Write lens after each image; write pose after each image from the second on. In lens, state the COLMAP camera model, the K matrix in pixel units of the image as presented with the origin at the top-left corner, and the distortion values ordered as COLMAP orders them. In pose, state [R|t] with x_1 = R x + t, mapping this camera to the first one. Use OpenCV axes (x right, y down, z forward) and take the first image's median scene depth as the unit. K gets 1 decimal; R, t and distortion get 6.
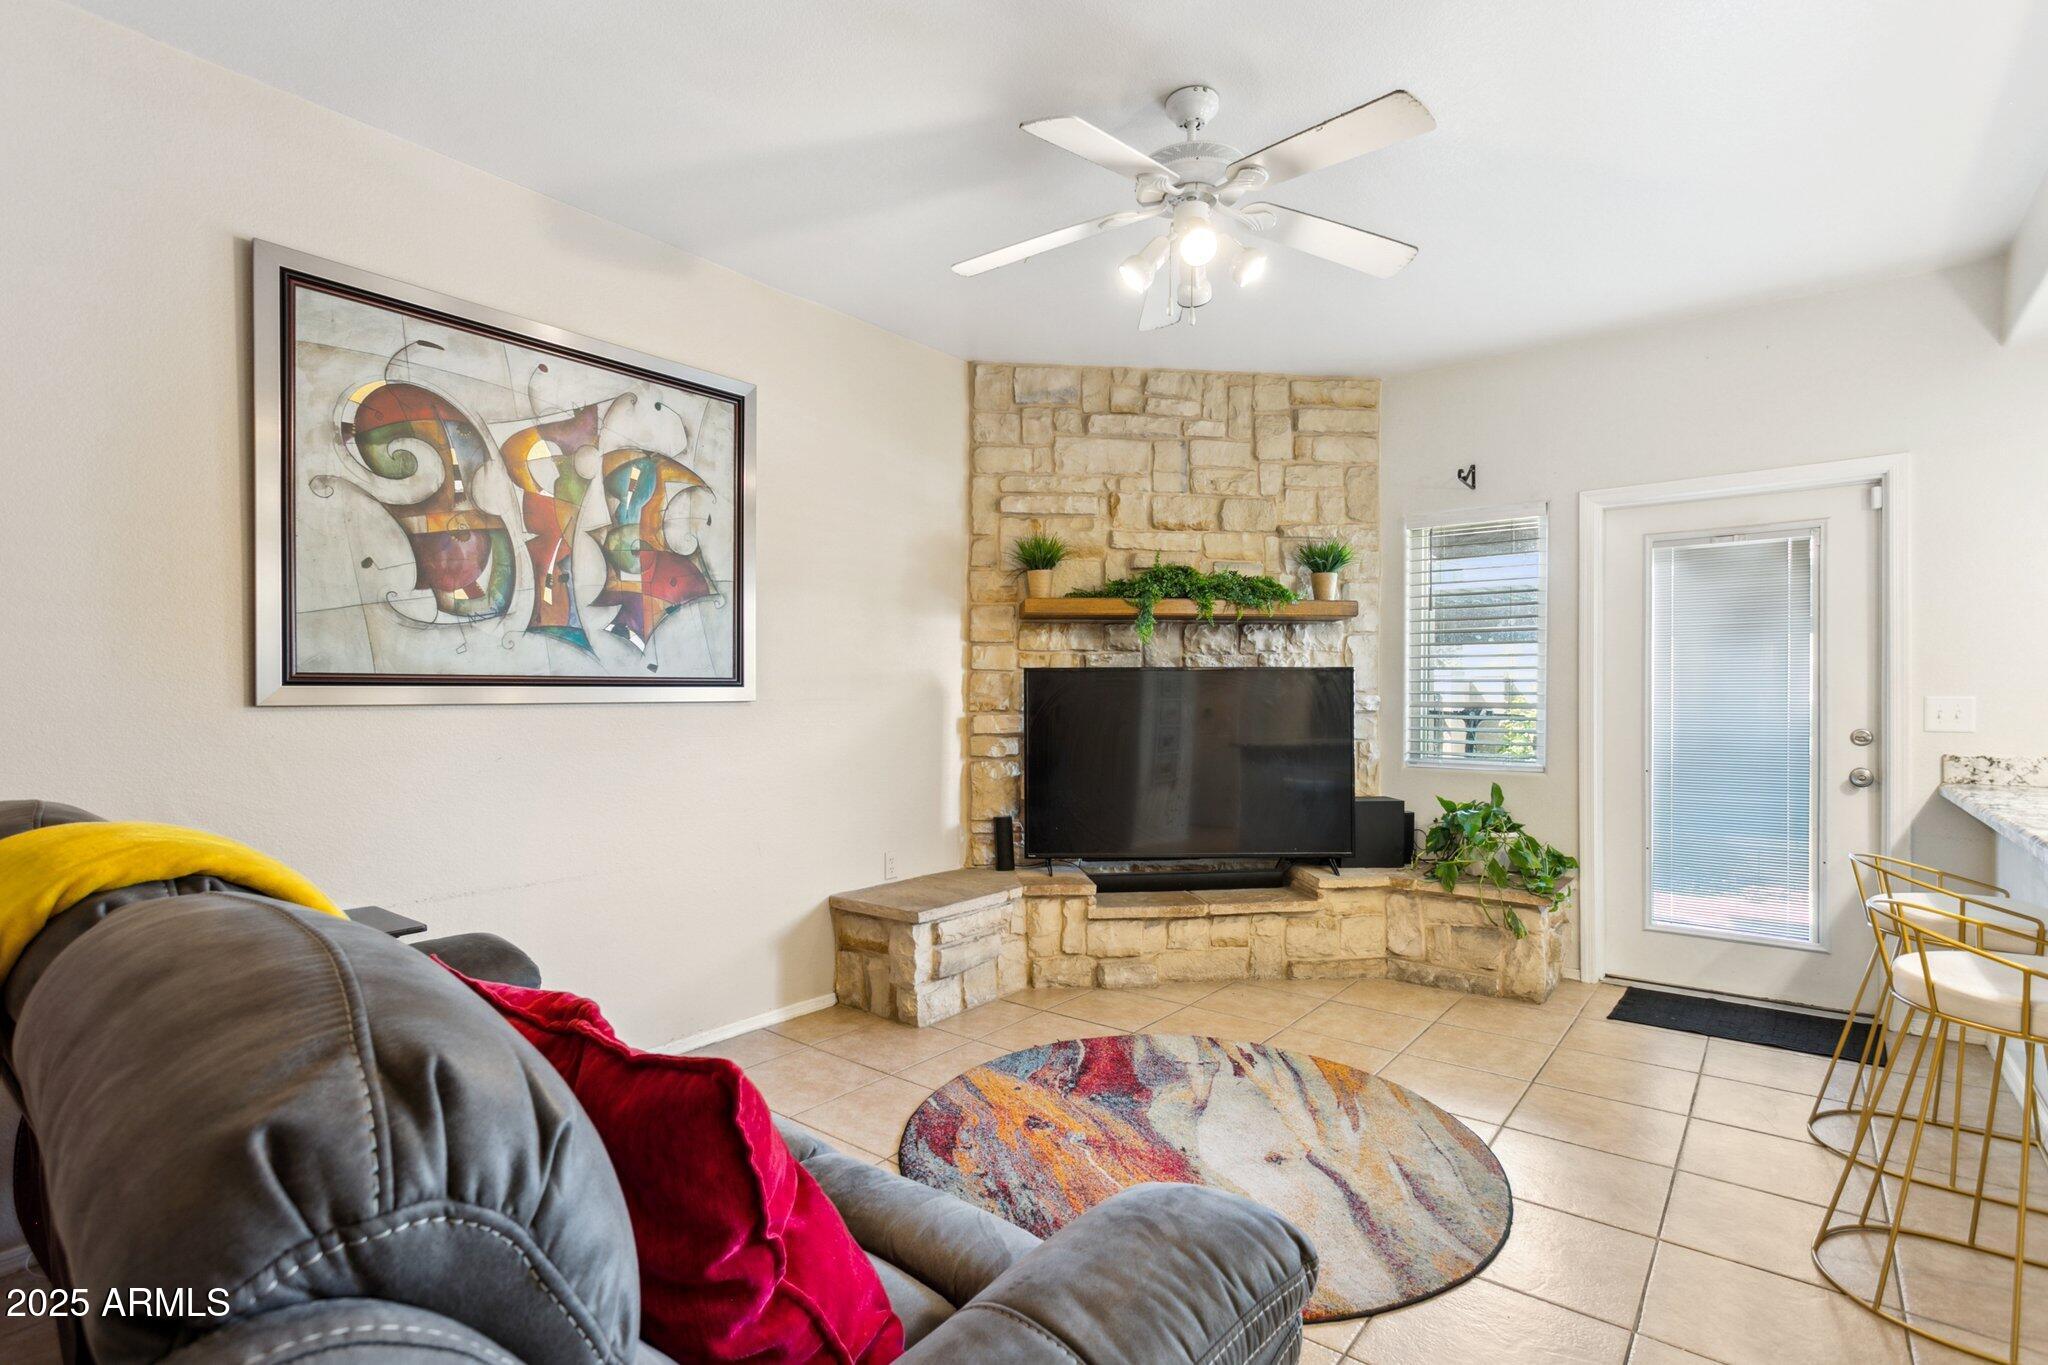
lens RADIAL K [[968.6, 0, 1031.7], [0, 968.6, 702.4], [0, 0, 1]] dist [-0.001536, -0.000537]
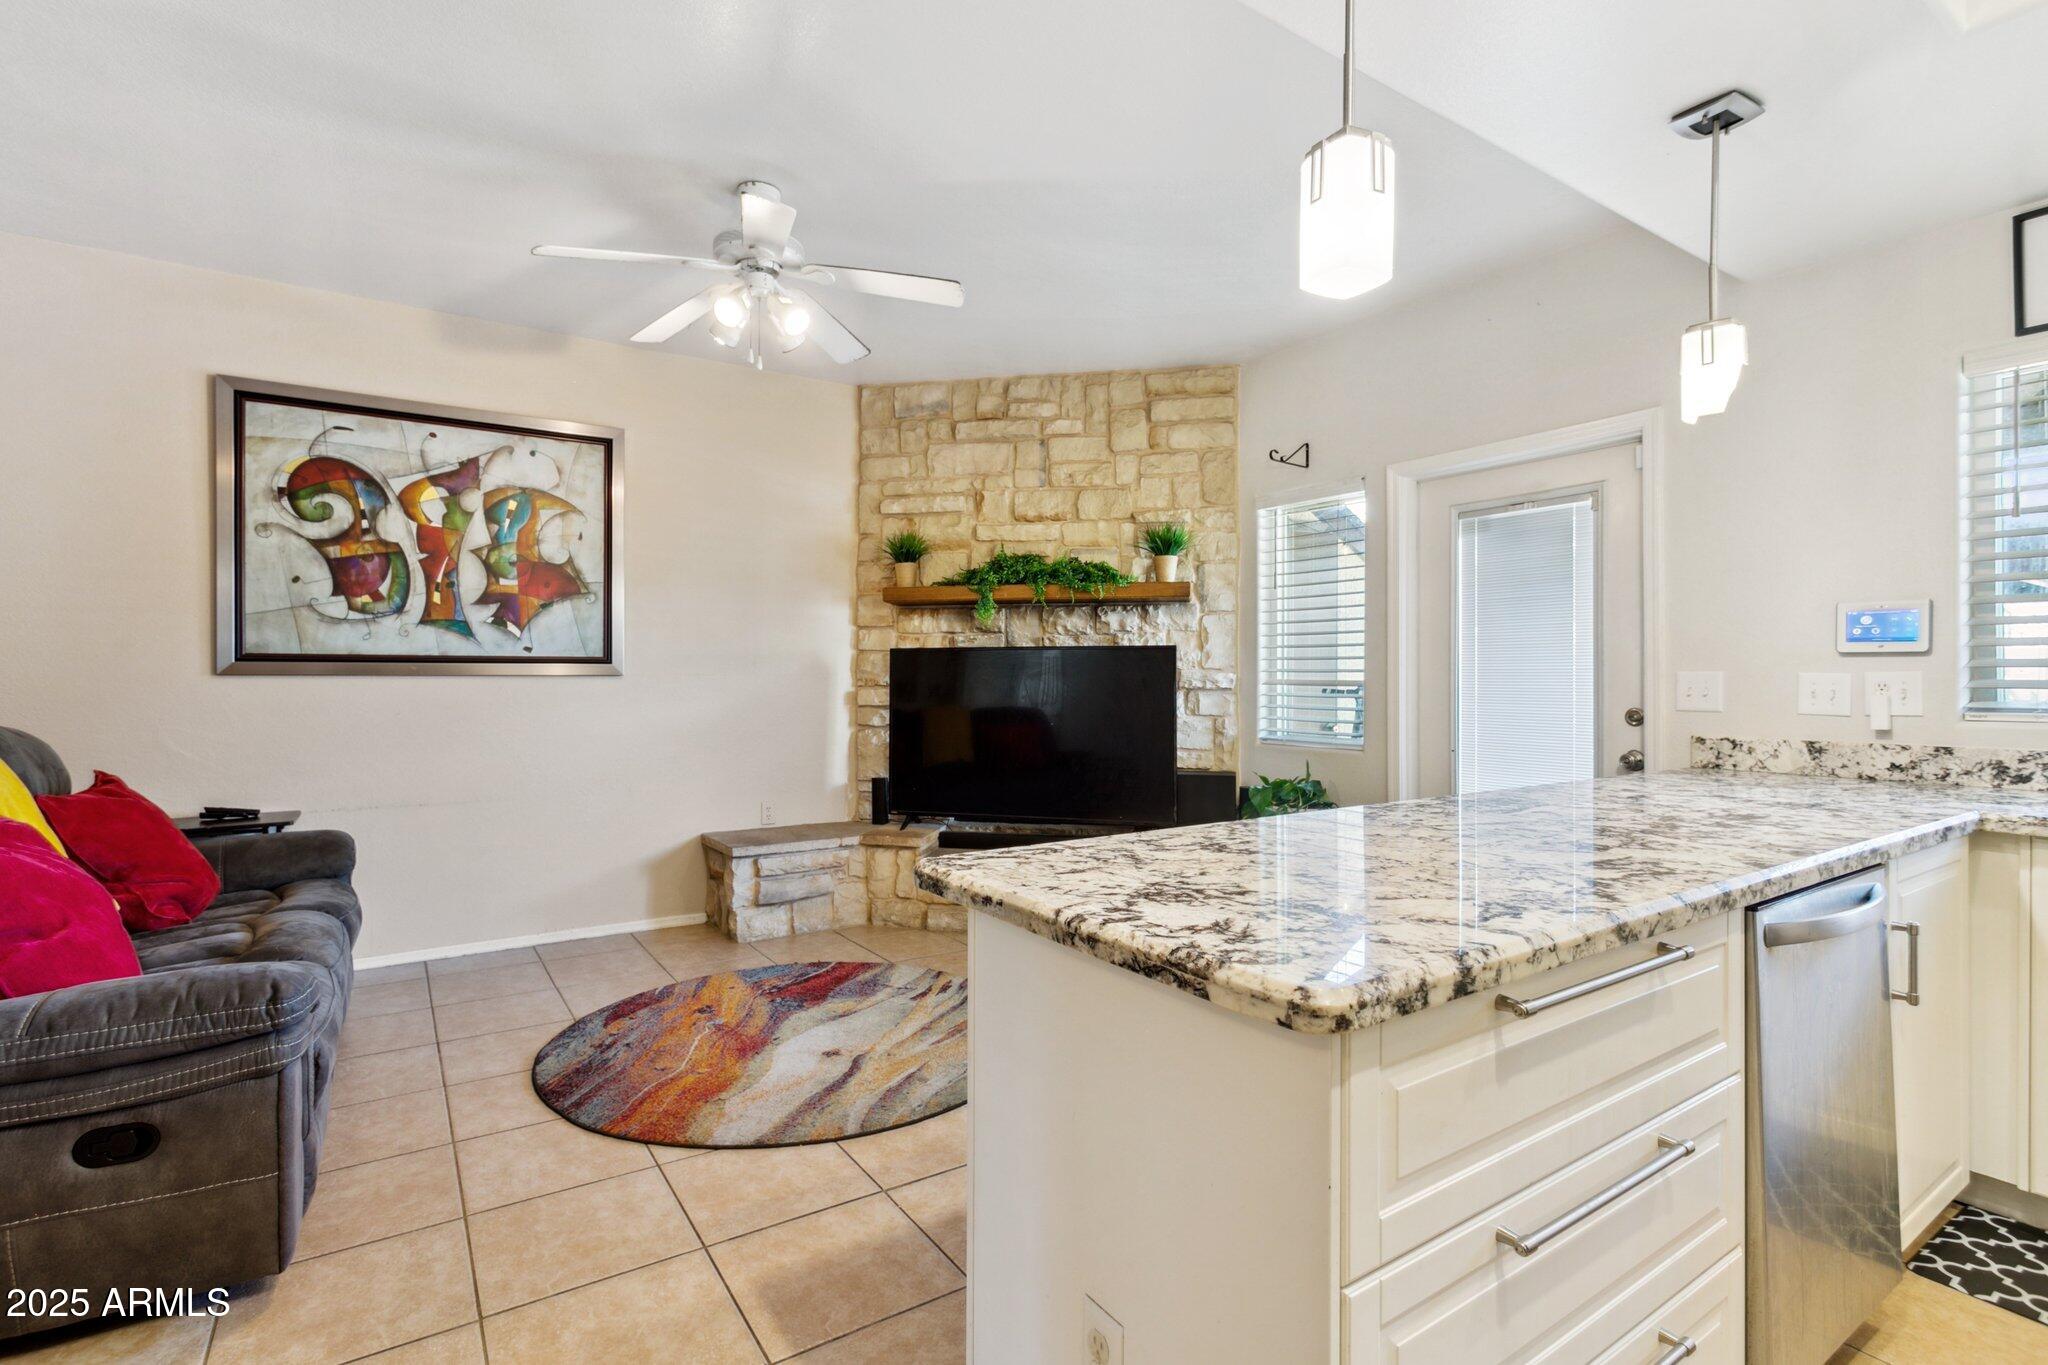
lens RADIAL K [[969.0, 0, 1028.4], [0, 969.0, 677.4], [0, 0, 1]] dist [0.002056, -0.000318]
pose [[0.952372, 0.002286, -0.304931, 0.549680], [-0.005192, 0.999949, -0.008720, 0.008909], [0.304895, 0.009887, 0.952335, -0.049855]]
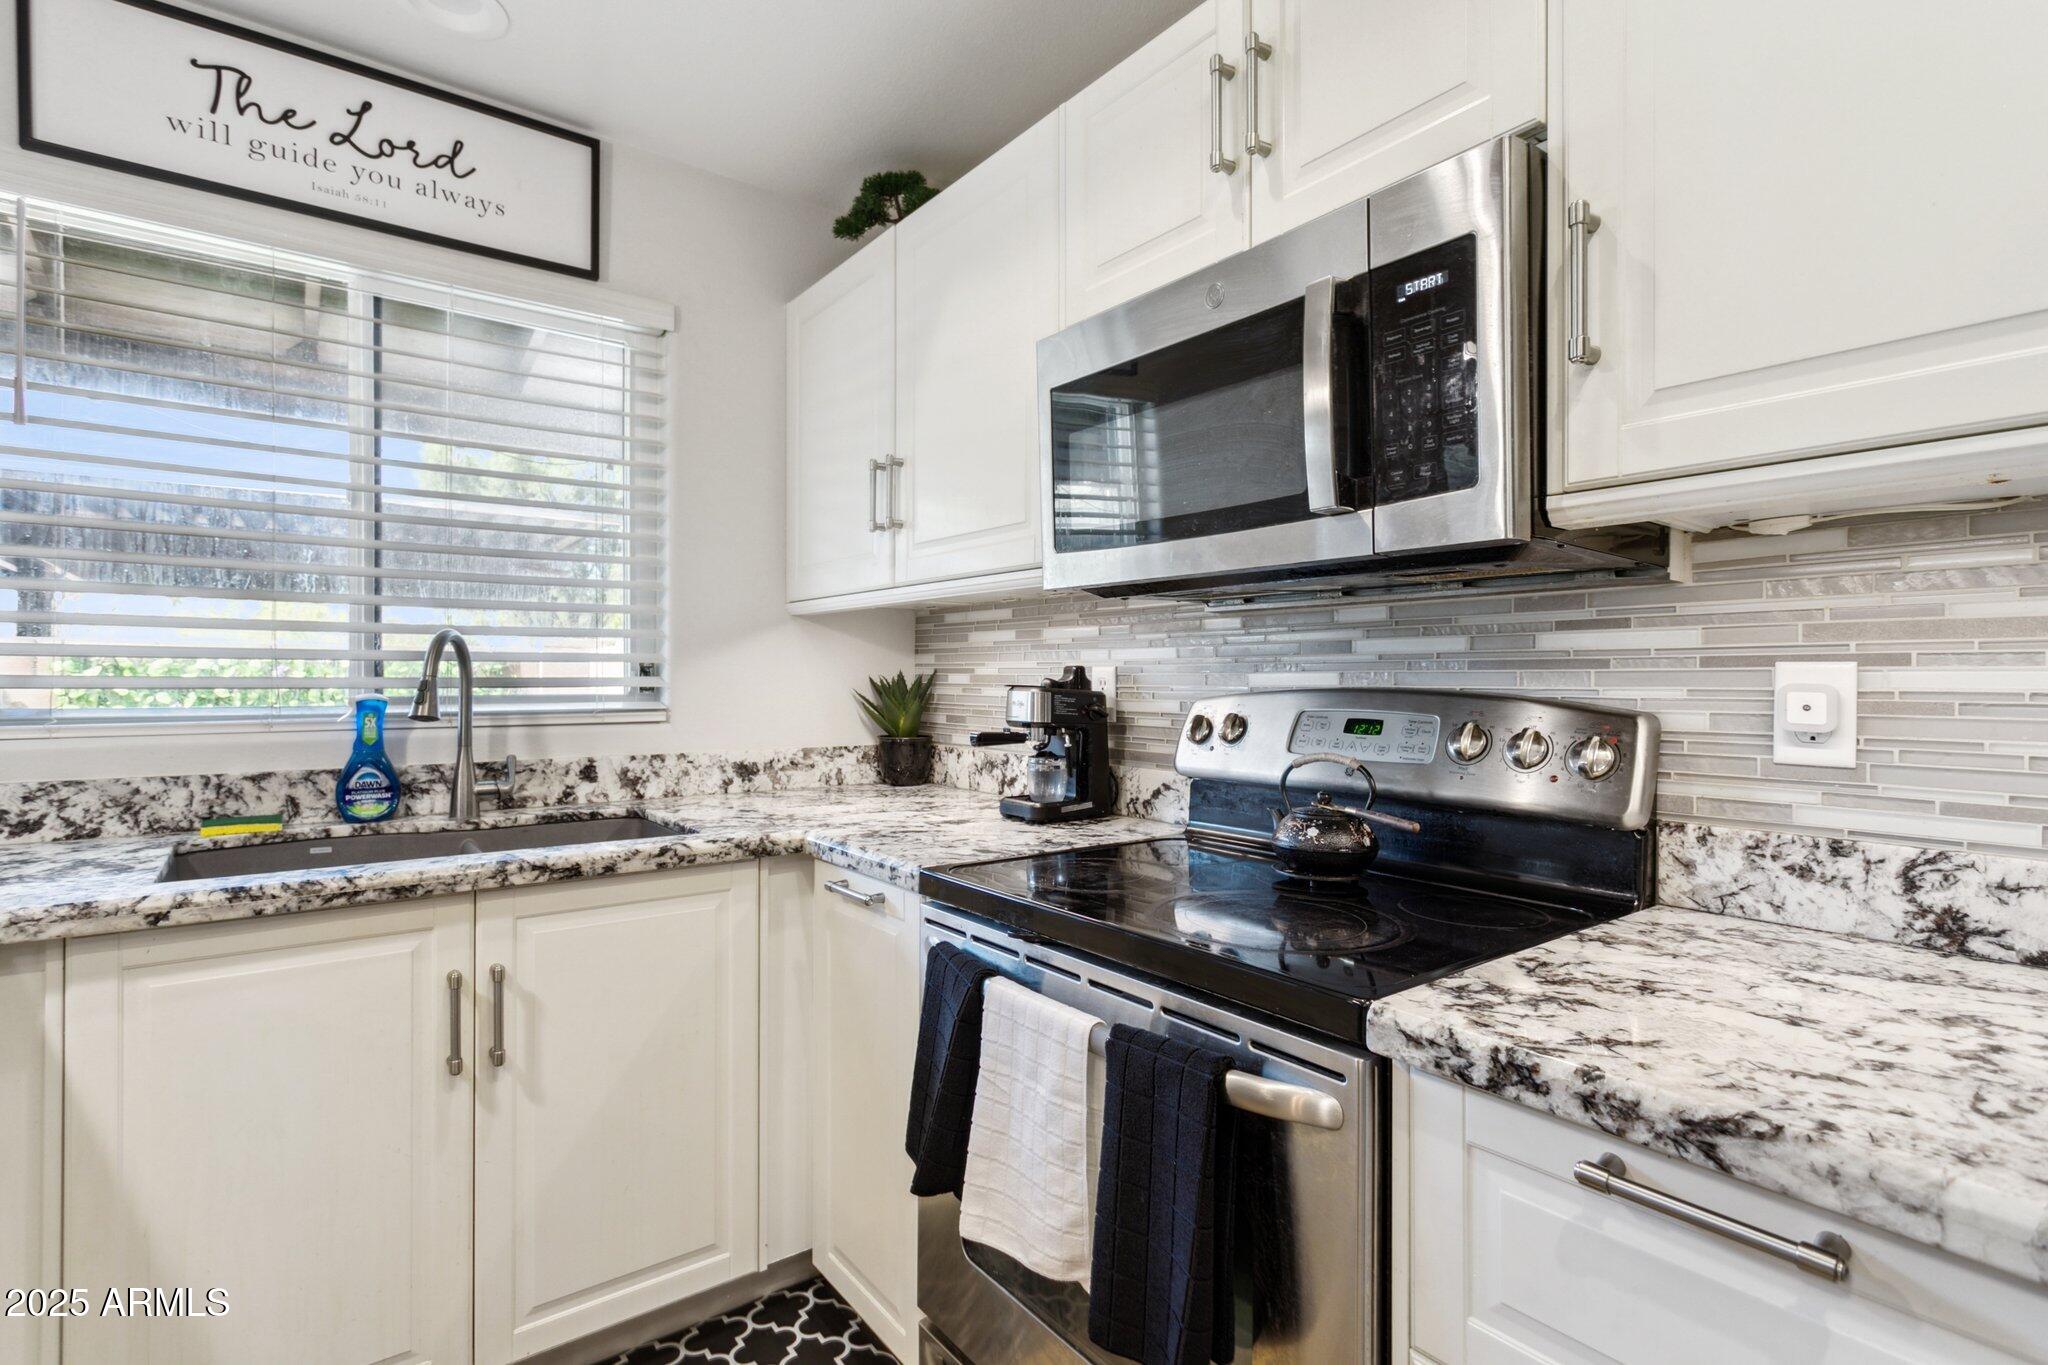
lens RADIAL K [[969.0, 0, 1028.4], [0, 969.0, 677.4], [0, 0, 1]] dist [0.002056, -0.000318]
pose [[0.252260, 0.004741, 0.967648, 0.681298], [0.009861, 0.999923, -0.007469, 0.009984], [-0.967609, 0.011427, 0.252193, 0.234217]]
